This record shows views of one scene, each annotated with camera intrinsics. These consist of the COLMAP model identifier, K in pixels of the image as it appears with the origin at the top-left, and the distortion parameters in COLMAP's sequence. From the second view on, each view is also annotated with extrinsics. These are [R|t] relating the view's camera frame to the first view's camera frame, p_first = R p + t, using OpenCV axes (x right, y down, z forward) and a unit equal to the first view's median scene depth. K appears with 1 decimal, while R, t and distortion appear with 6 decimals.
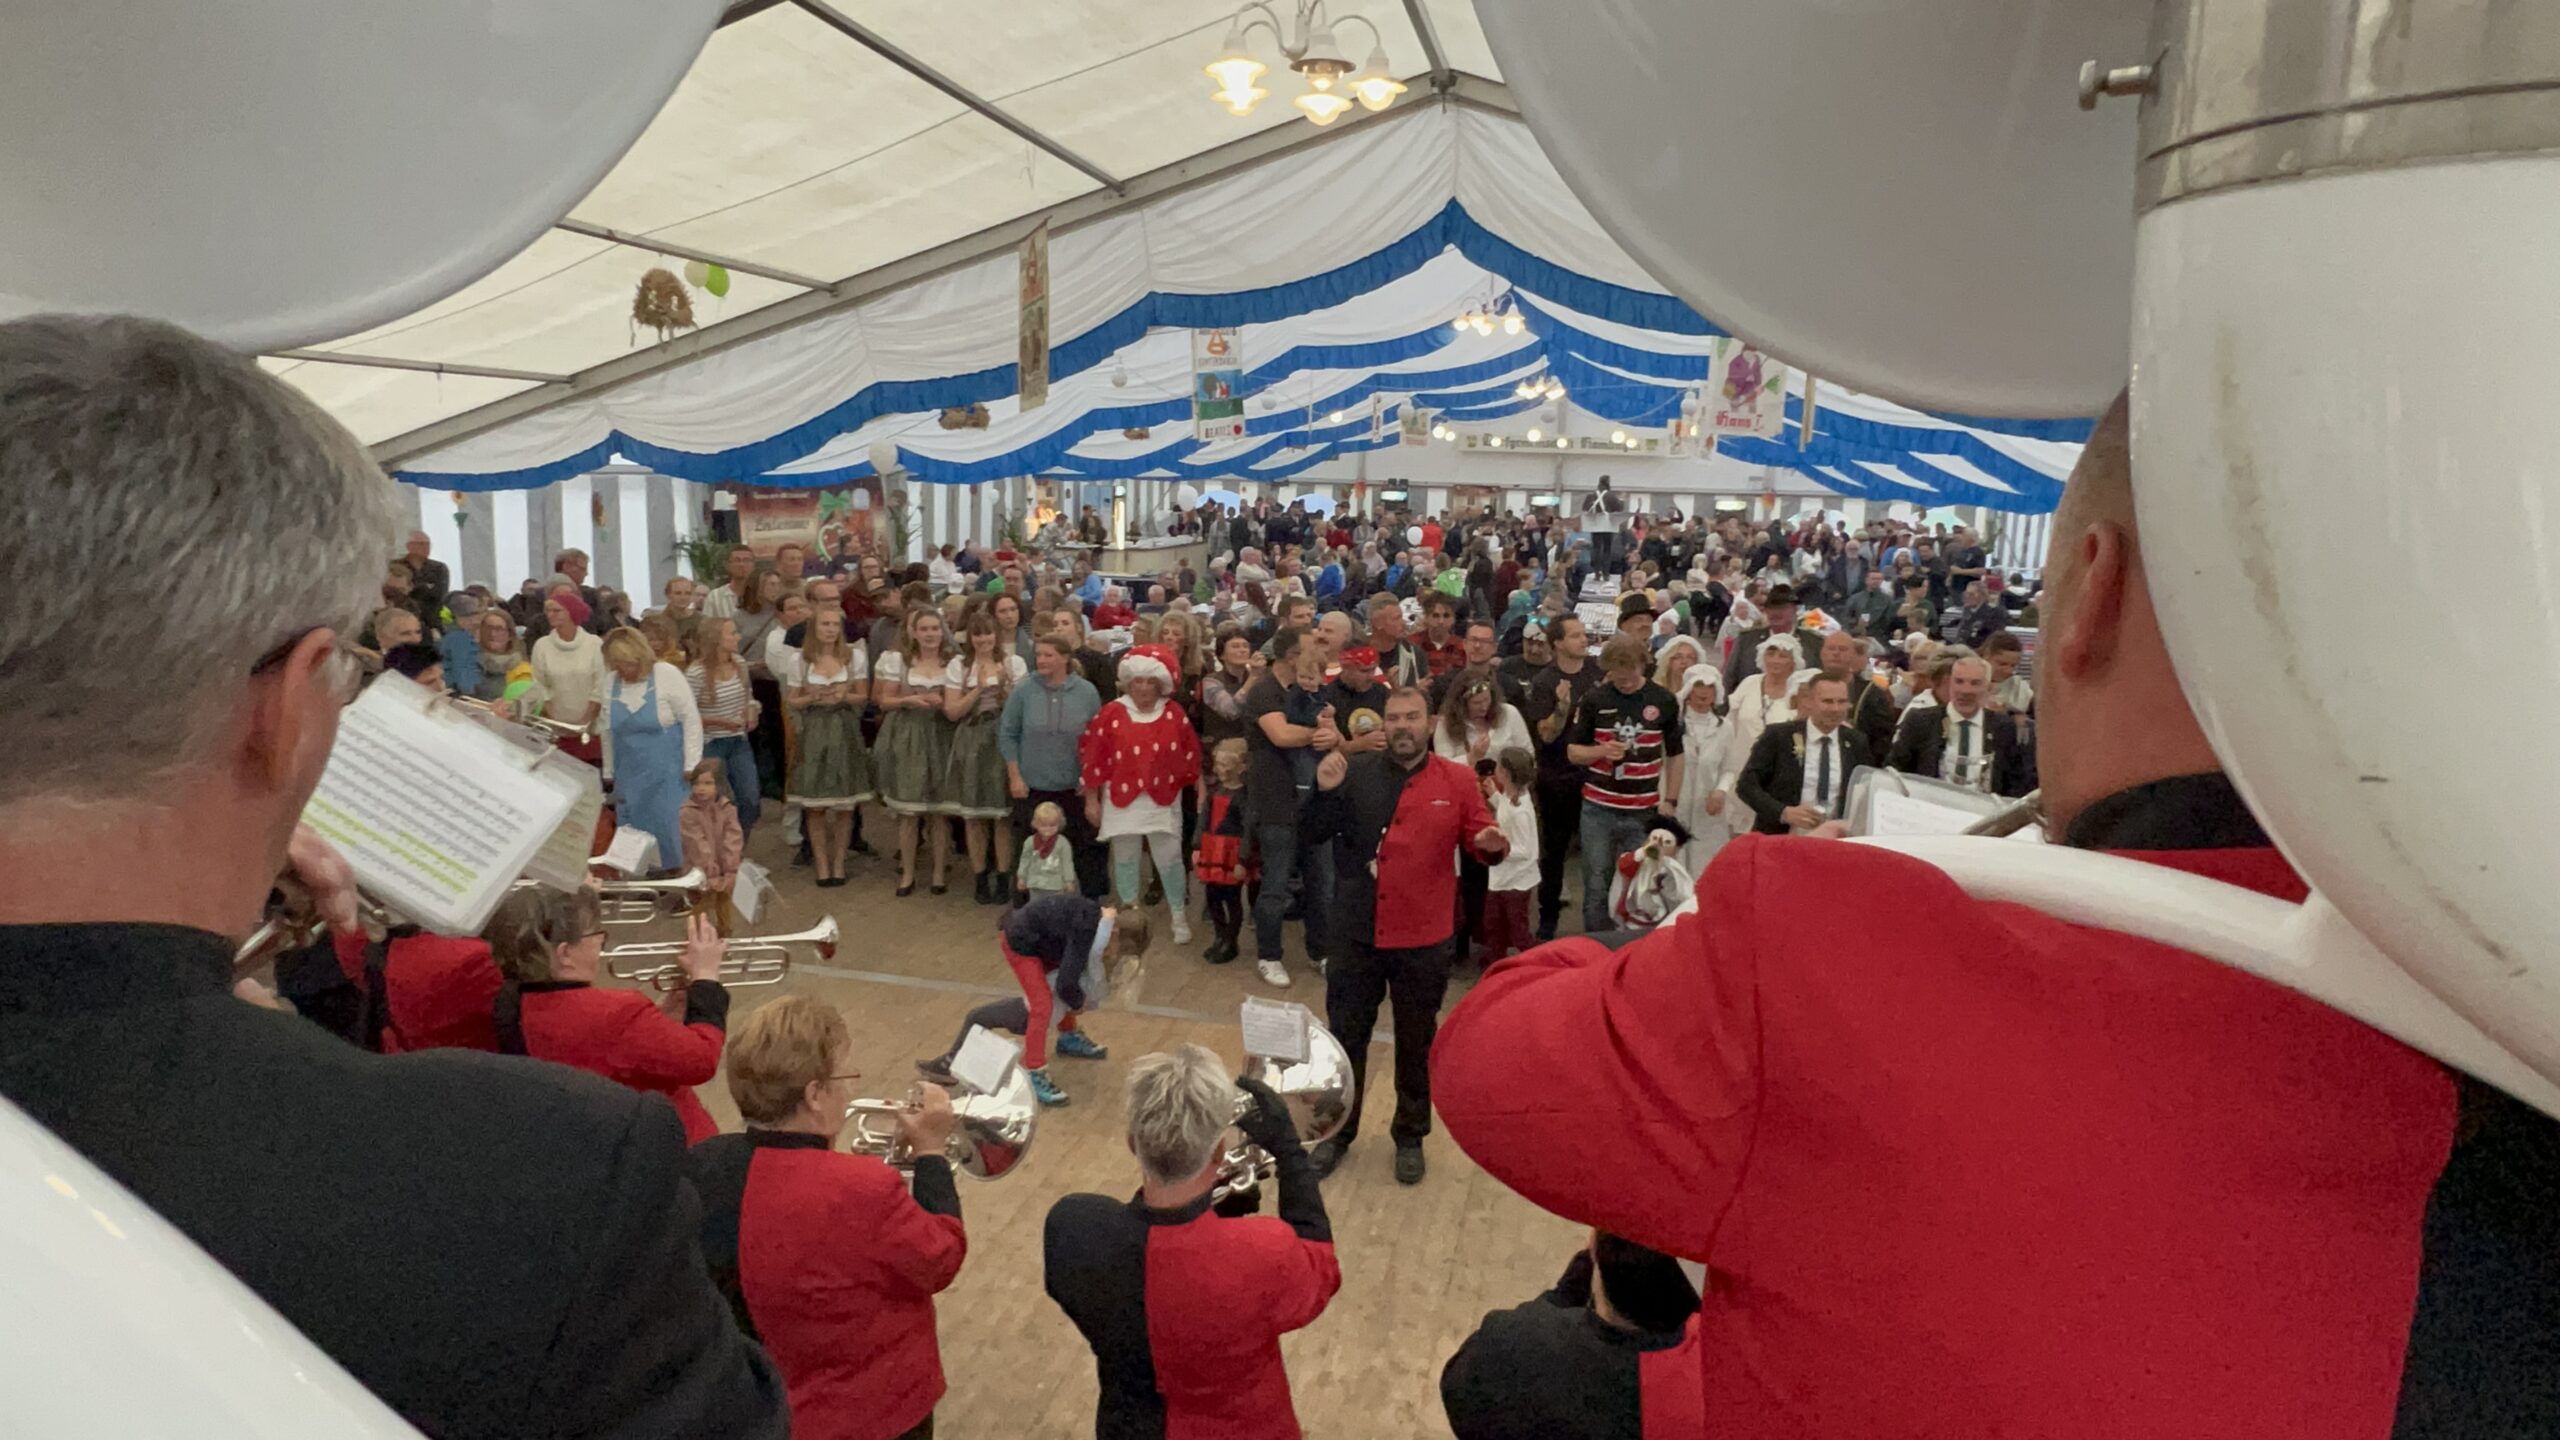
lens RADIAL K [[1419.4, 0, 1268.9], [0, 1419.4, 734.1], [0, 0, 1]] dist [-0.014193, 0.000233]
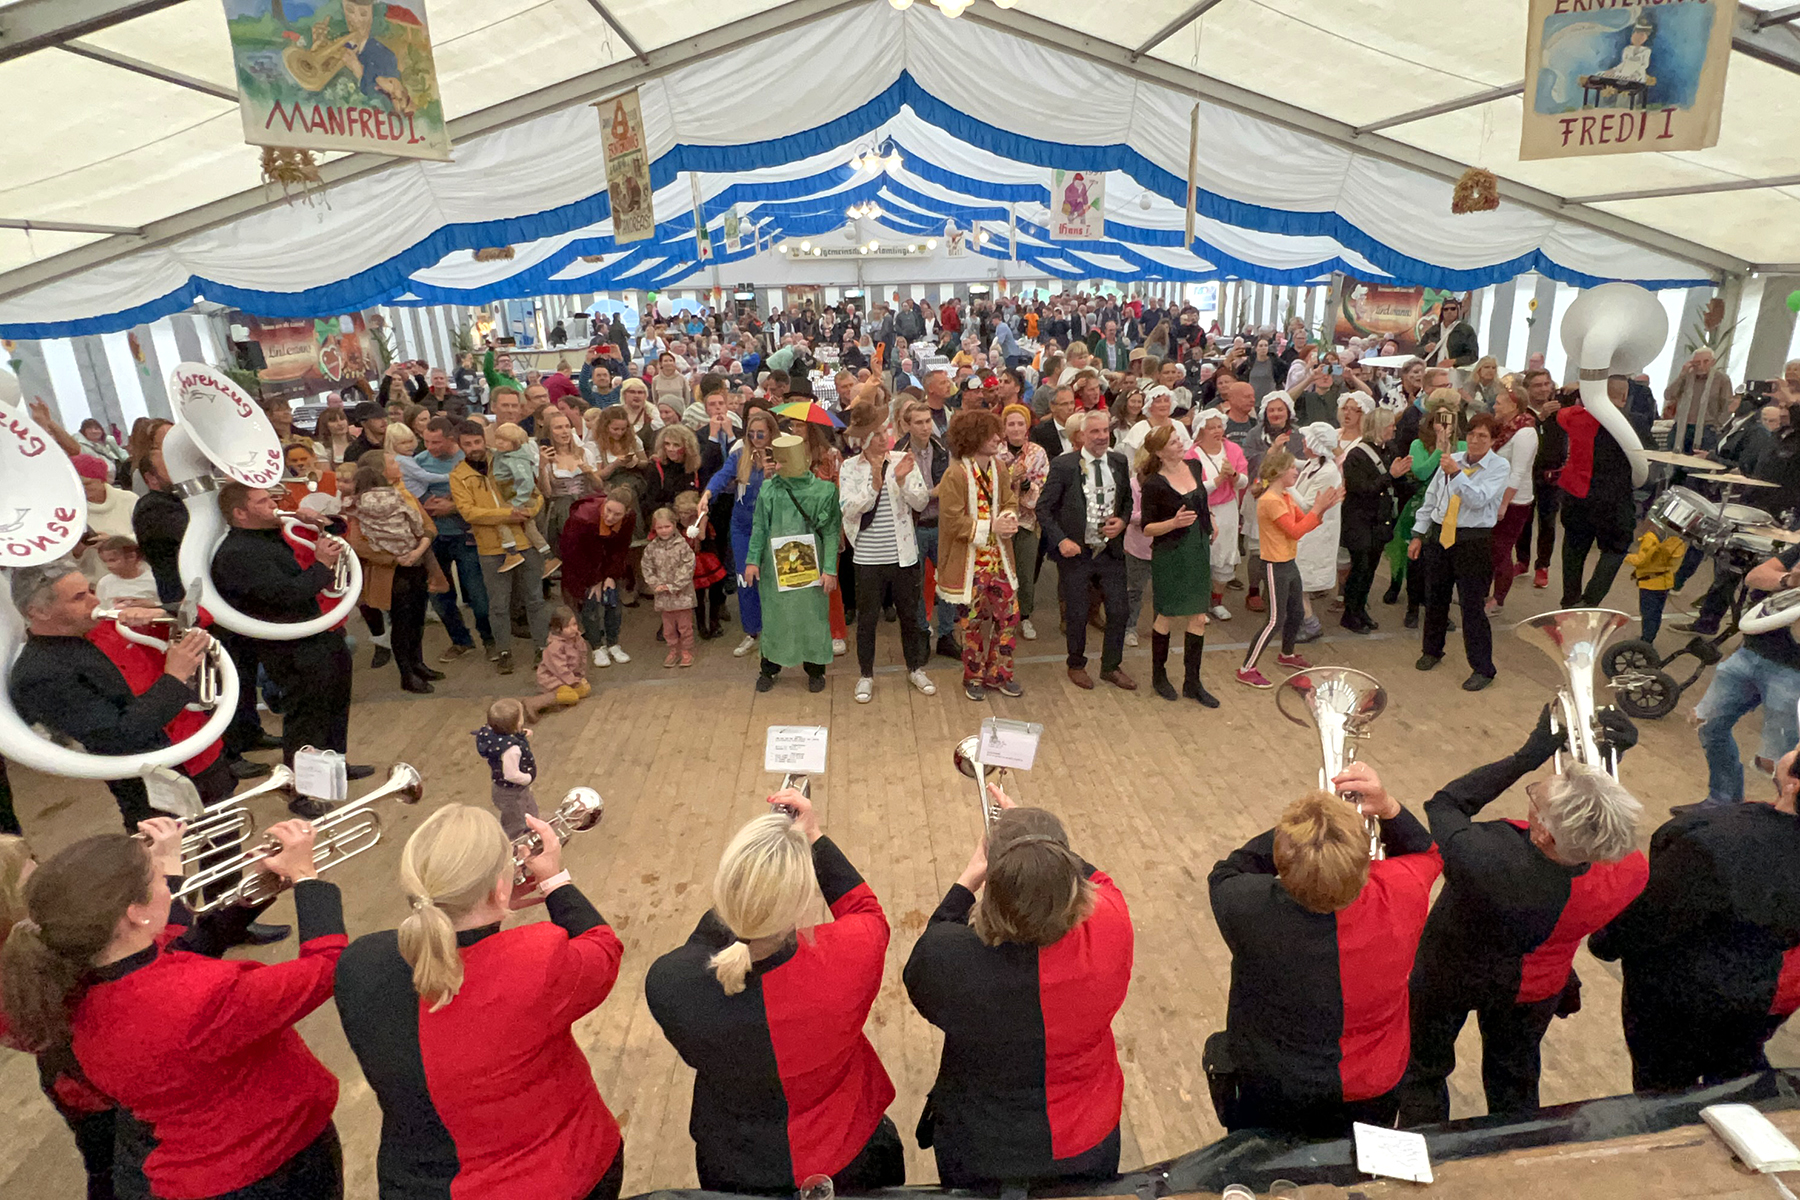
lens RADIAL K [[987.2, 0, 945.5], [0, 987.2, 606.9], [0, 0, 1]] dist [-0.005740, 0.000509]
pose [[0.942578, -0.151265, 0.297768, -0.113968], [0.107299, 0.981444, 0.158917, -0.008101], [-0.316281, -0.117841, 0.941318, 0.014093]]
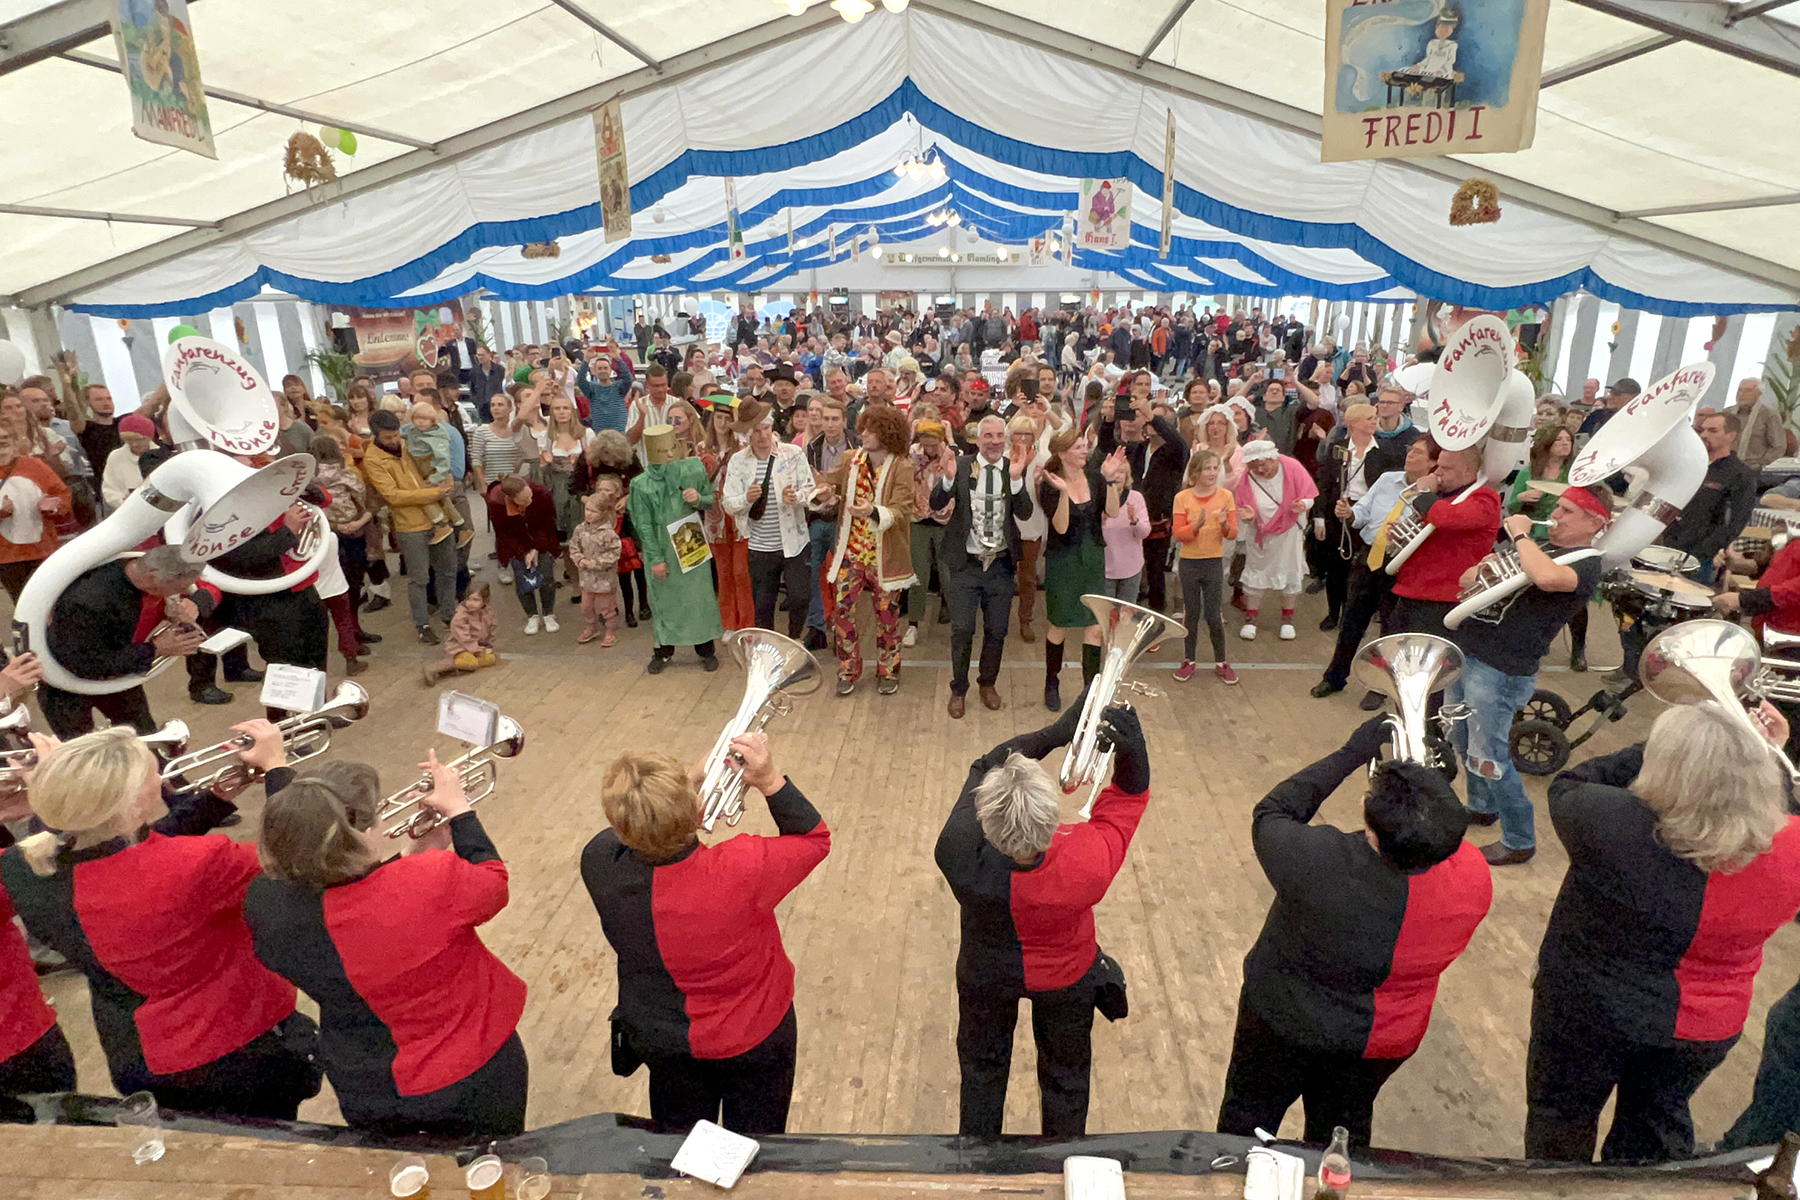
lens RADIAL K [[987.2, 0, 923.6], [0, 987.2, 604.7], [0, 0, 1]] dist [-0.005740, 0.000509]
pose [[0.982316, -0.083678, 0.167488, -0.034732], [0.060813, 0.988665, 0.137274, 0.001484], [-0.177076, -0.124661, 0.976270, -0.007555]]
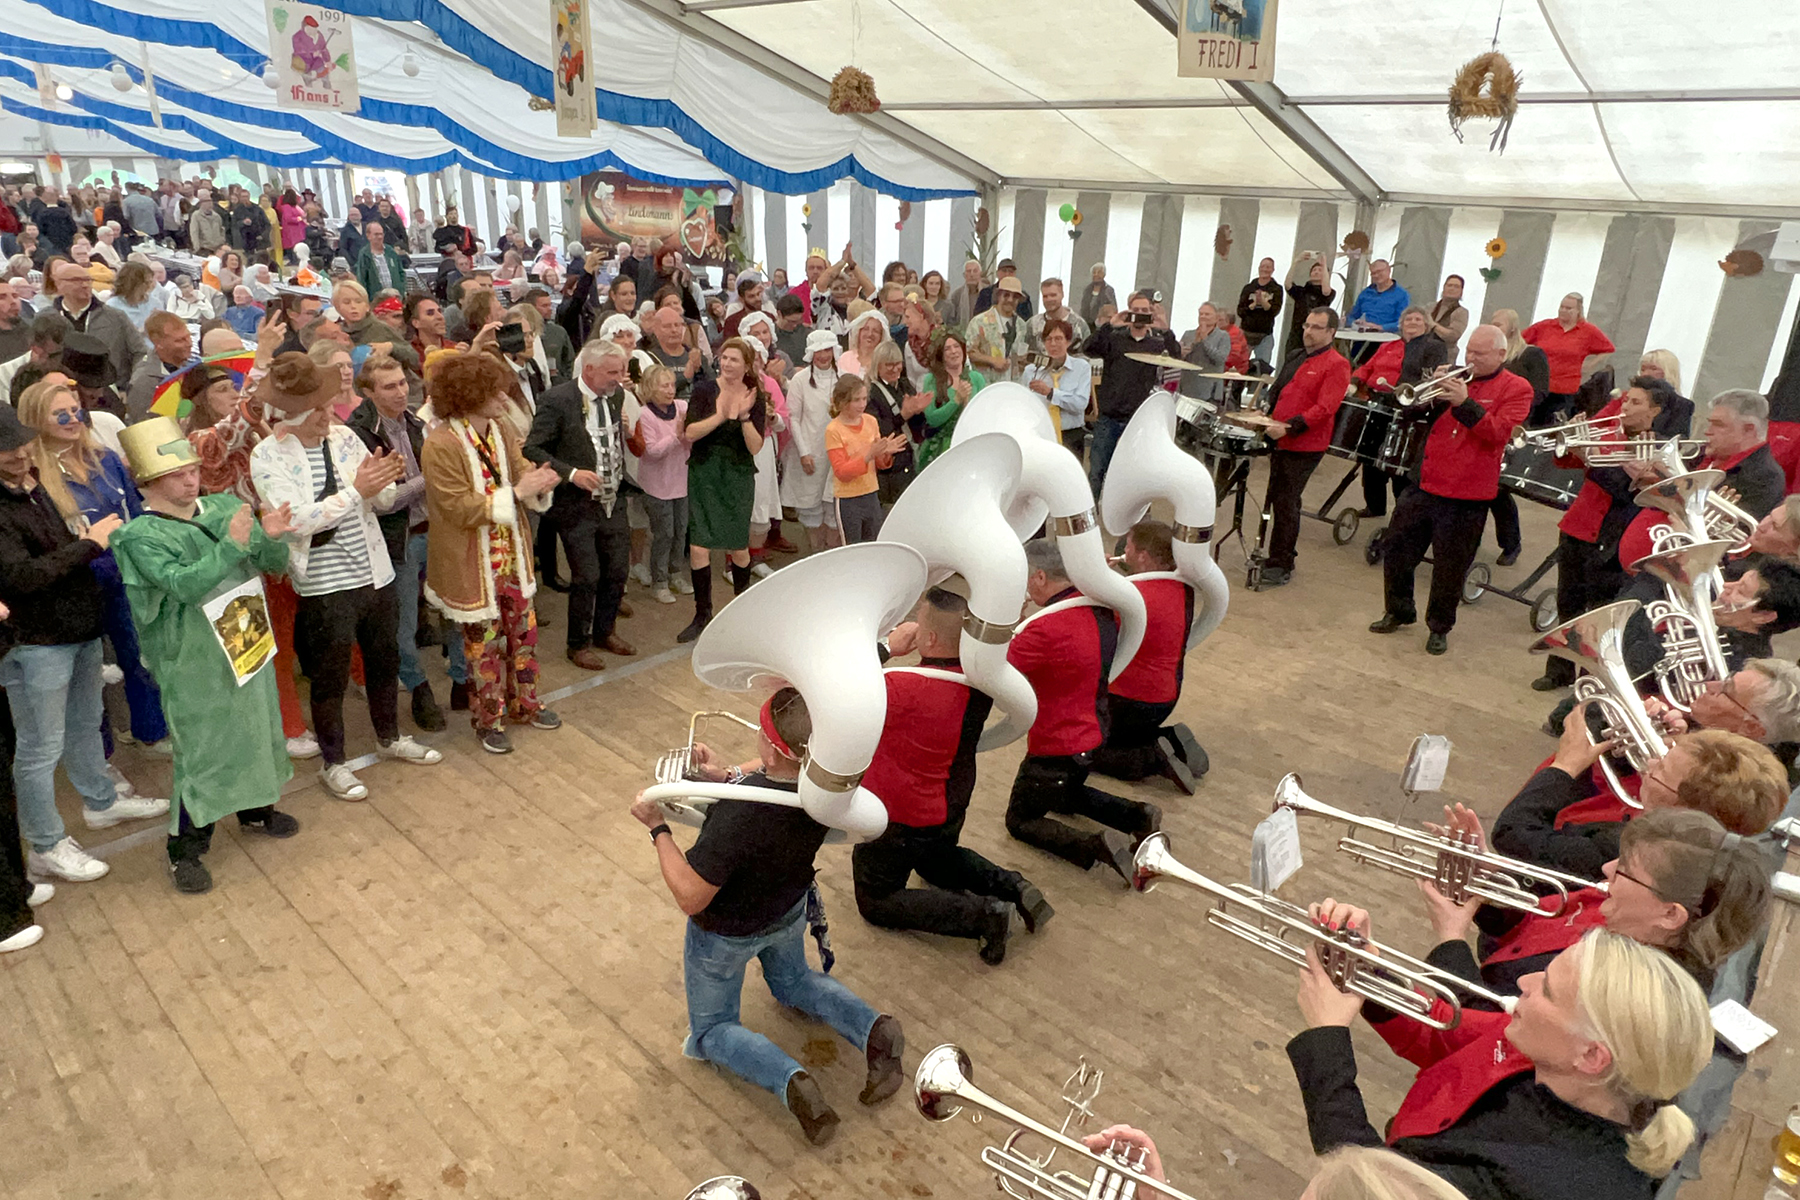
lens RADIAL K [[1122.6, 0, 895.7], [0, 1122.6, 608.8], [0, 0, 1]] dist [-0.005820, 0.001466]
pose [[0.493116, -0.332957, 0.803727, -0.188305], [0.146725, 0.942458, 0.300407, -0.029383], [-0.857501, -0.030209, 0.513594, 0.113019]]
